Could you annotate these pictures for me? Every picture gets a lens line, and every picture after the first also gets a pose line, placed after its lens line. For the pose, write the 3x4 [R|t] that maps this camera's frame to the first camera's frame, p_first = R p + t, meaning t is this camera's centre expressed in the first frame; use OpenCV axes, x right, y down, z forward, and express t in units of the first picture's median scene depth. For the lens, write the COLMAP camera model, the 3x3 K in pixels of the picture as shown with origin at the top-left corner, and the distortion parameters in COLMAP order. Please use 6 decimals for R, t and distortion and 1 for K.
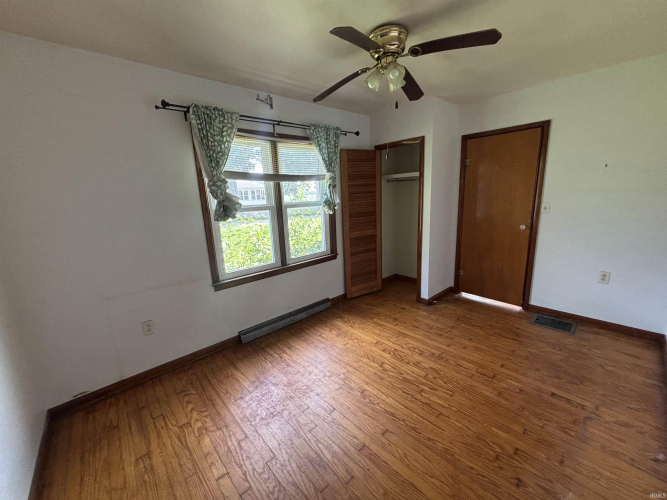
lens RADIAL K [[267.3, 0, 334.5], [0, 267.3, 251.1], [0, 0, 1]] dist [0.004373, 0.000590]
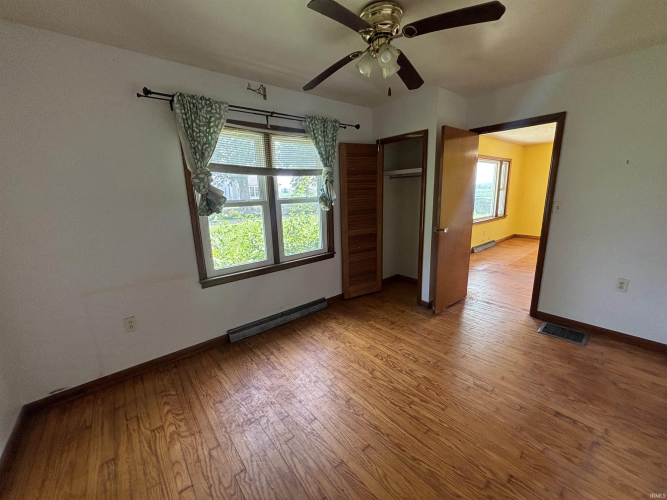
lens RADIAL K [[267.3, 0, 334.1], [0, 267.3, 251.1], [0, 0, 1]] dist [0.004373, 0.000590]
pose [[0.998944, 0.022483, -0.040078, 0.079612], [-0.022107, 0.999707, 0.009809, -0.005909], [0.040287, -0.008913, 0.999148, 0.063856]]
